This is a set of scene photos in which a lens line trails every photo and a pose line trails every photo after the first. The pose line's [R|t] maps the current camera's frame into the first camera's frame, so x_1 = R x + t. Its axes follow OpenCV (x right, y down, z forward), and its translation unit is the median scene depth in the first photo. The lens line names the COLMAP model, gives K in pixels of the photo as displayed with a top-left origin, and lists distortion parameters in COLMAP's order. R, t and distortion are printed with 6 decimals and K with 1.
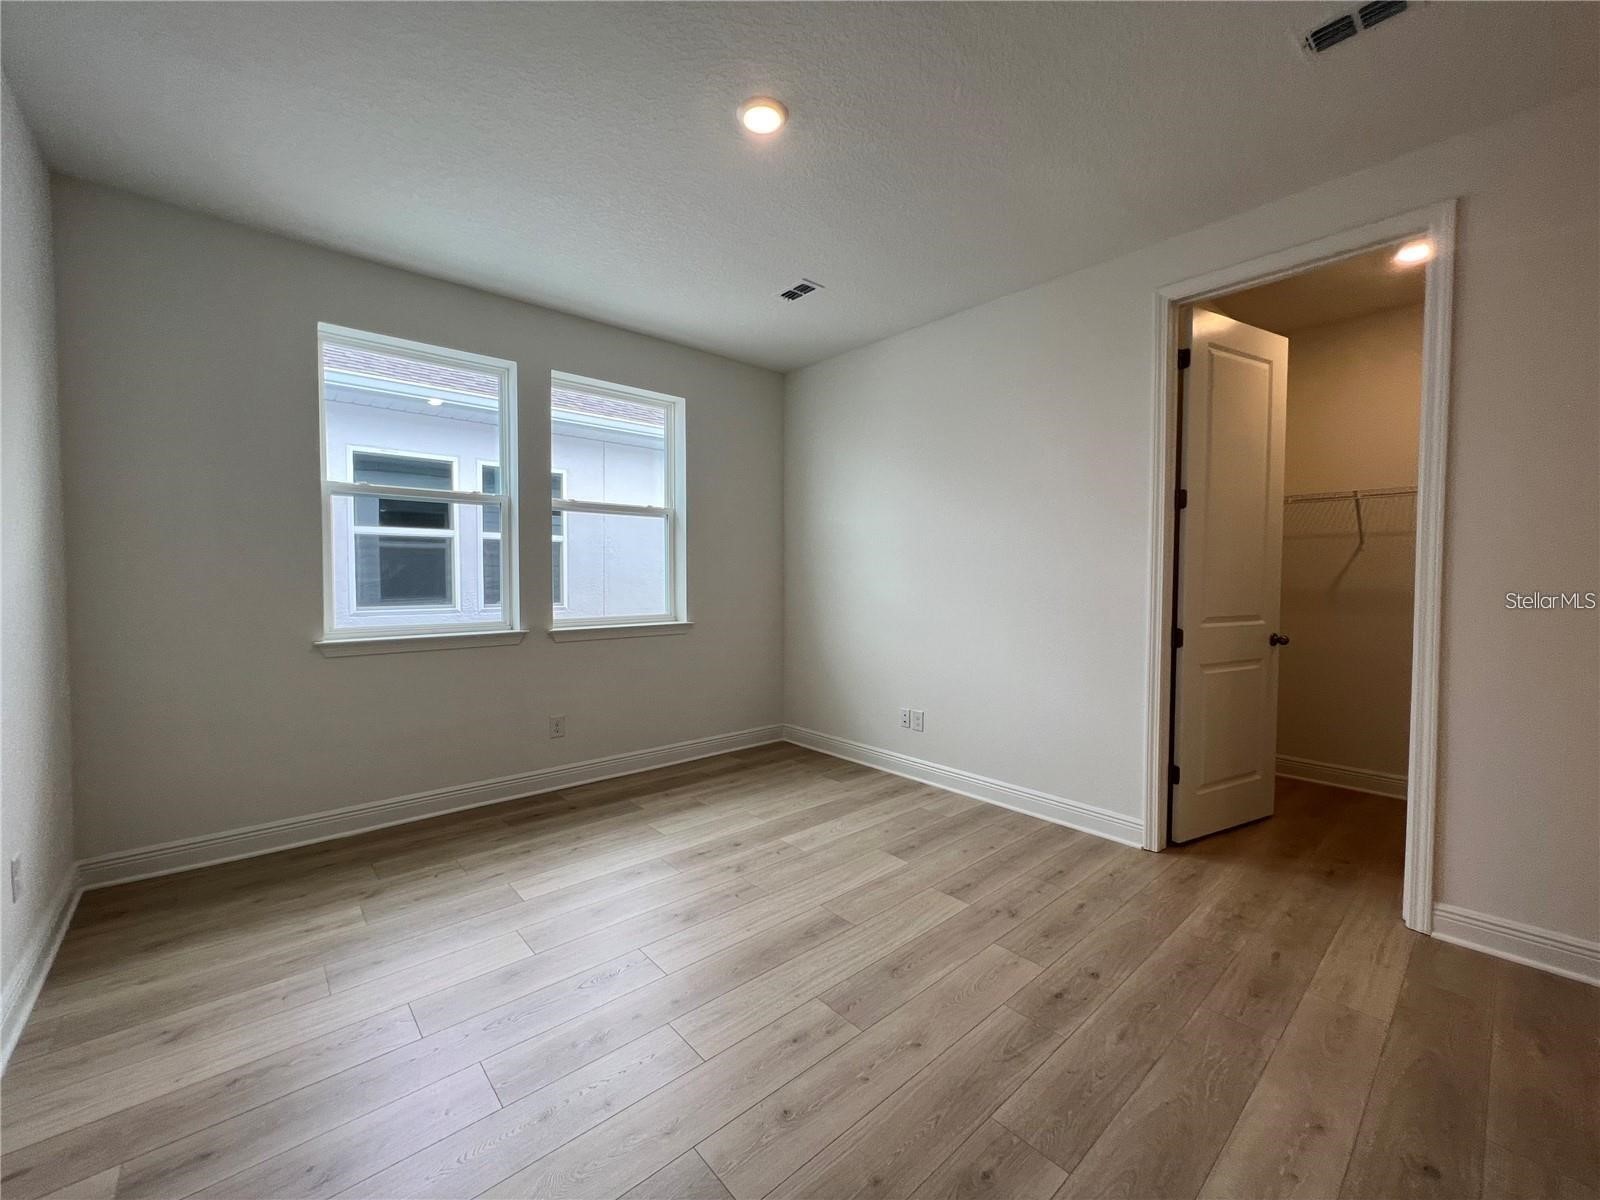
lens RADIAL K [[640.4, 0, 785.9], [0, 640.4, 601.9], [0, 0, 1]] dist [-0.005972, 0.001393]
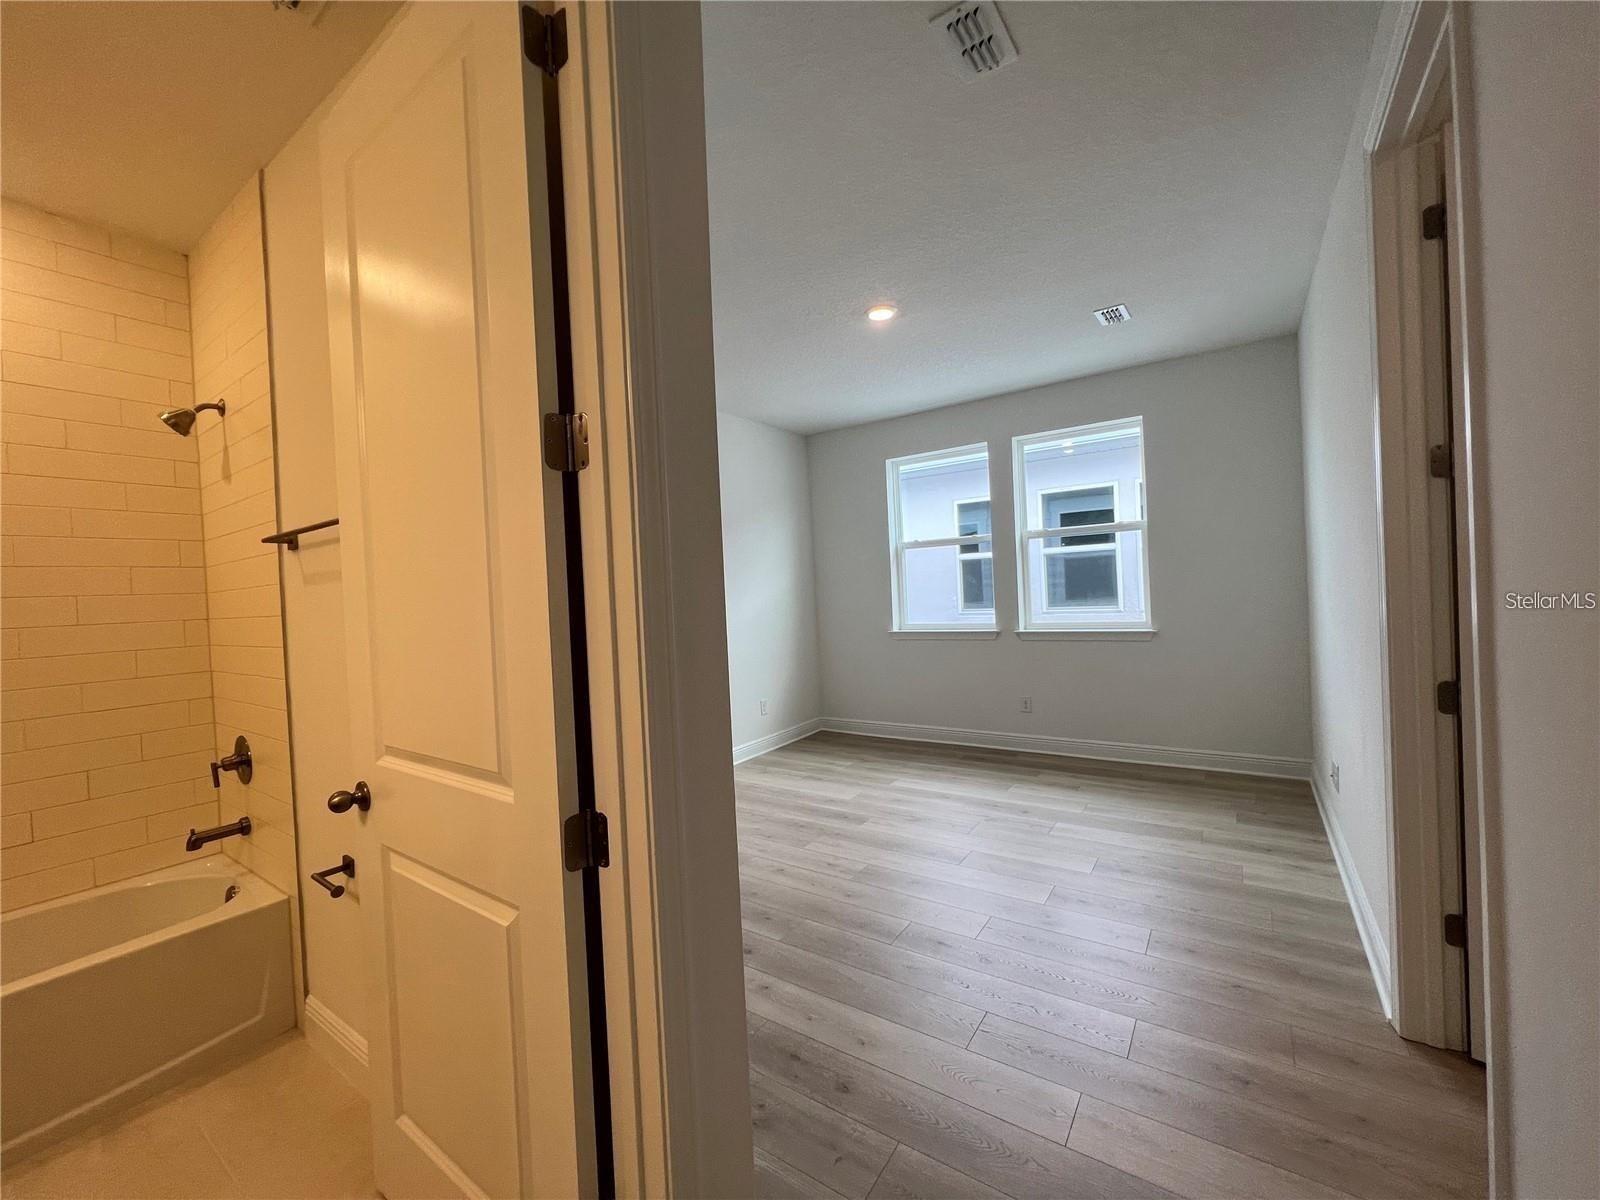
lens RADIAL K [[640.4, 0, 801.2], [0, 640.4, 605.9], [0, 0, 1]] dist [-0.005972, 0.001393]
pose [[0.251420, 0.013441, -0.967785, 0.840502], [0.010310, 0.999810, 0.016564, -0.036800], [0.967823, -0.014143, 0.251233, 0.230544]]
